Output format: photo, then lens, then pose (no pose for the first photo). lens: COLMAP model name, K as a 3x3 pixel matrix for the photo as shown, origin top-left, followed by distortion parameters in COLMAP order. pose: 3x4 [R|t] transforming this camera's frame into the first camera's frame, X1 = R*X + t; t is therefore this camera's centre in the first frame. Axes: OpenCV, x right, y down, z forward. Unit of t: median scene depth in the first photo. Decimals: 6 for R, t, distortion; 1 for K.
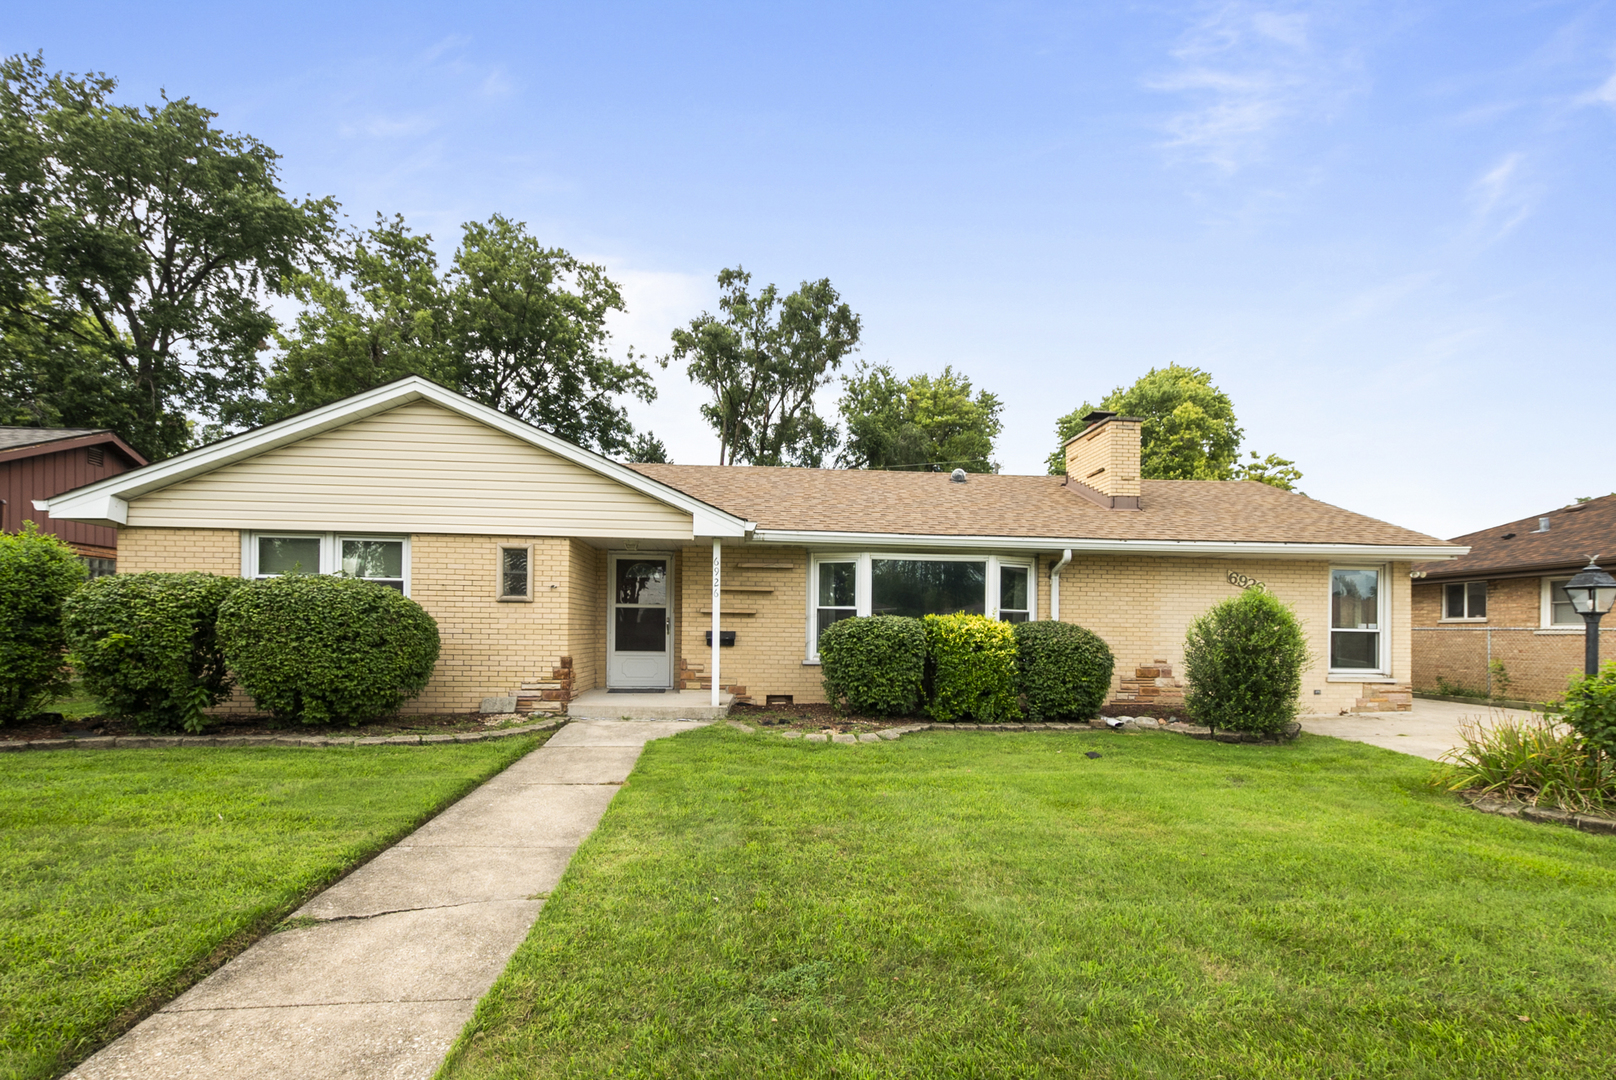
lens RADIAL K [[732.2, 0, 808.5], [0, 732.2, 610.9], [0, 0, 1]] dist [0.002930, -0.000131]
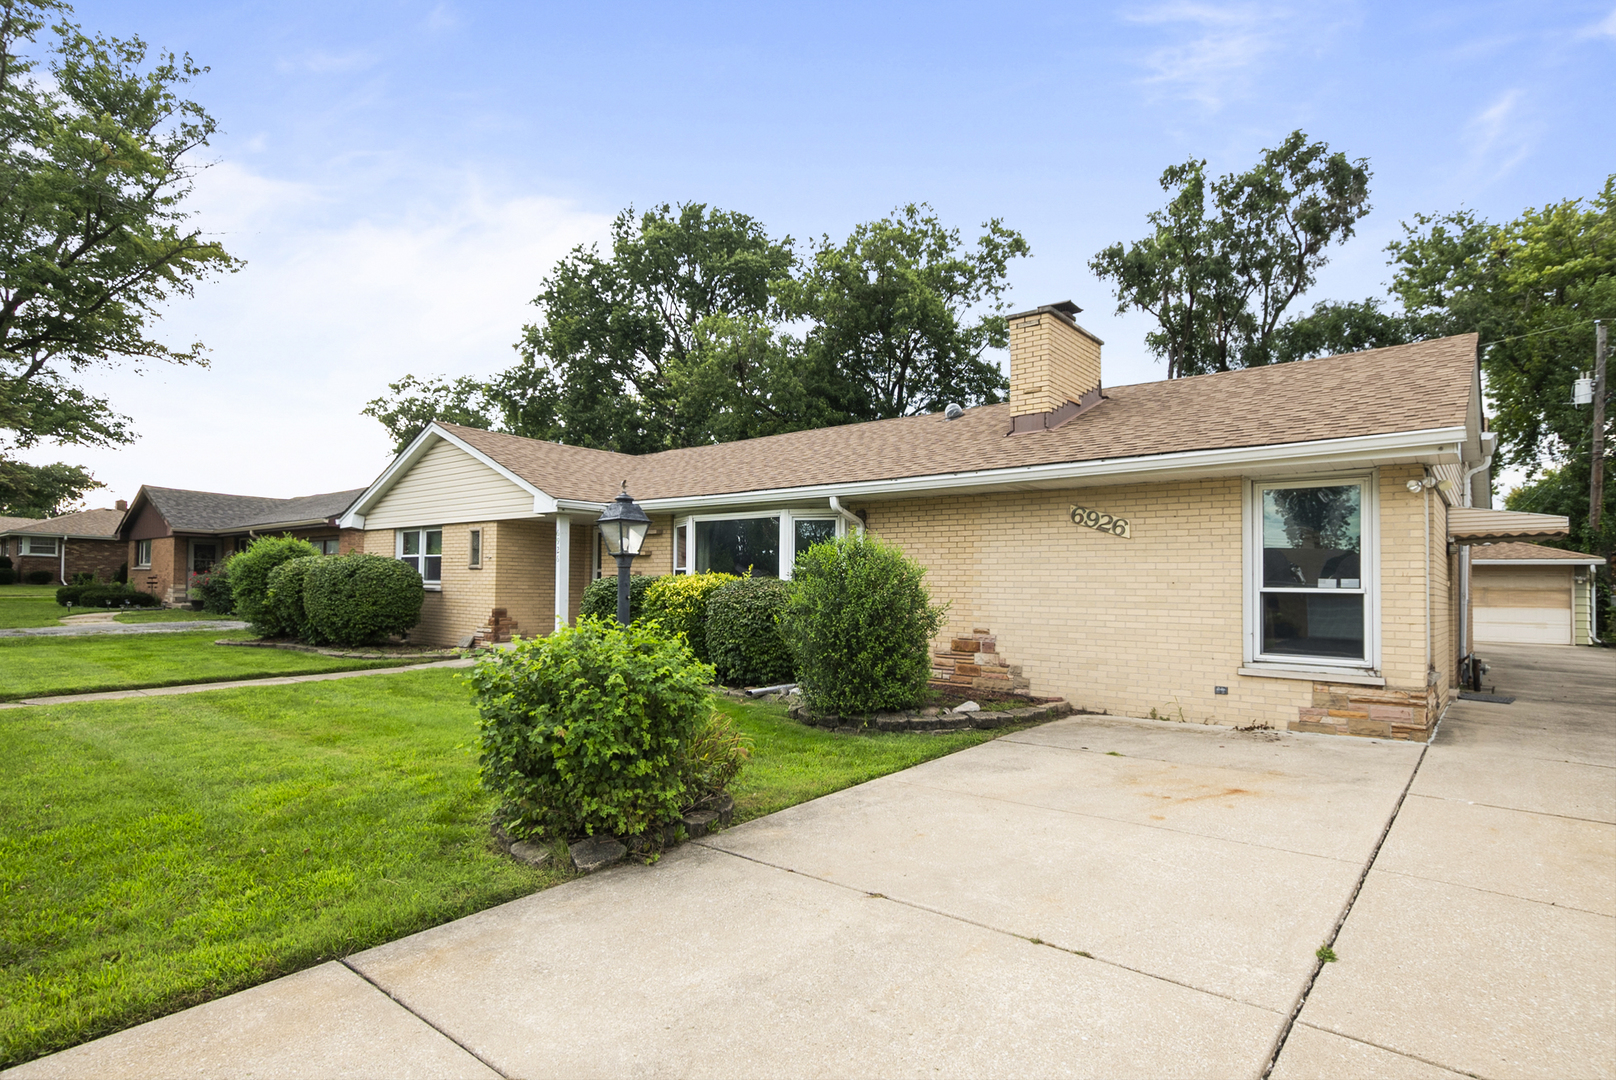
lens RADIAL K [[818.3, 0, 808.0], [0, 818.3, 540.0], [0, 0, 1]] dist [0.002000, 0.000531]
pose [[0.718149, -0.044069, -0.694492, 0.924350], [0.008709, 0.998484, -0.054354, 0.018530], [0.695834, 0.032986, 0.717444, 0.256443]]
